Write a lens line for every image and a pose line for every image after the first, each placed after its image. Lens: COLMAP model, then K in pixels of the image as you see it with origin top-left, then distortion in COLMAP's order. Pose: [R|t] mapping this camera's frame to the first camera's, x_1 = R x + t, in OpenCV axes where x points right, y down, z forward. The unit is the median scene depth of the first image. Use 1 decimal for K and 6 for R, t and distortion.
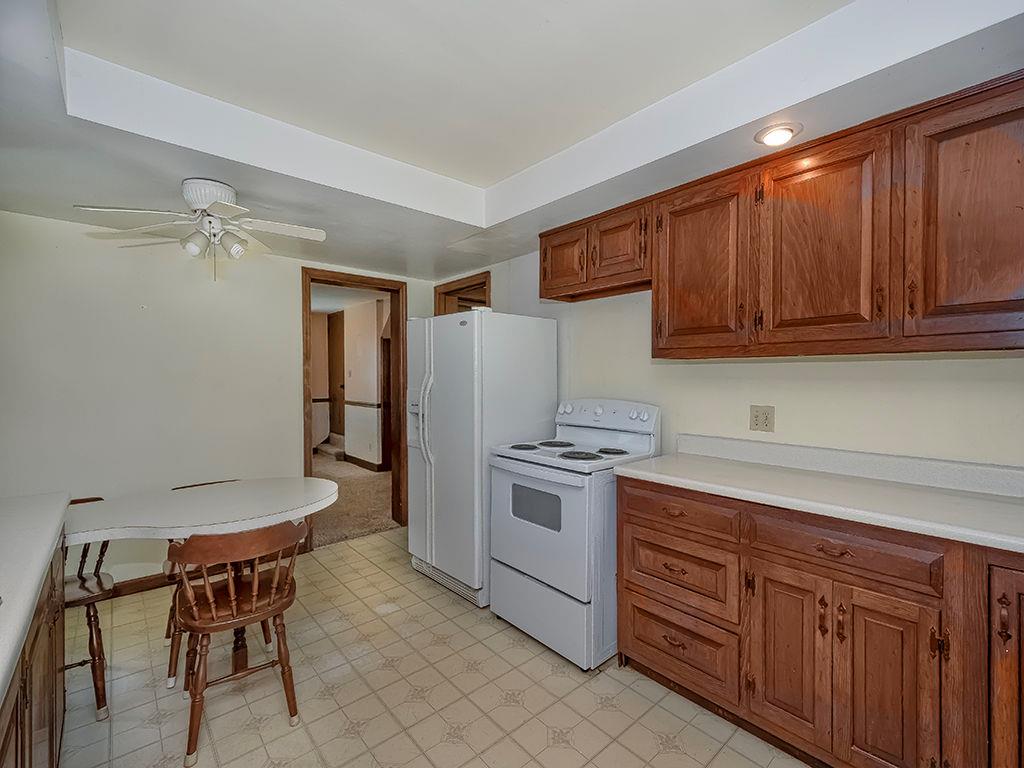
lens RADIAL K [[458.8, 0, 512.0], [0, 458.8, 384.0], [0, 0, 1]] dist [0.001661, 0.000696]
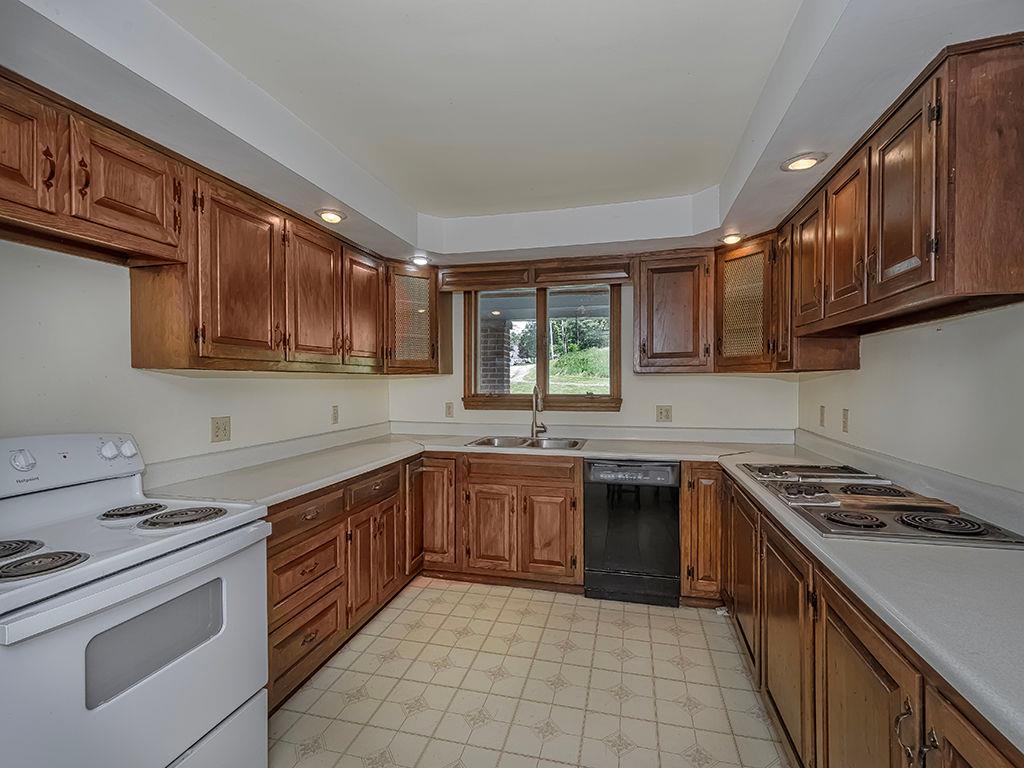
lens RADIAL K [[452.3, 0, 512.0], [0, 452.3, 384.0], [0, 0, 1]] dist [0.001228, 0.000154]
pose [[-0.570762, -0.005887, 0.821095, -0.708297], [0.010731, 0.999835, 0.014628, -0.036361], [-0.821046, 0.017160, -0.570605, 1.090431]]
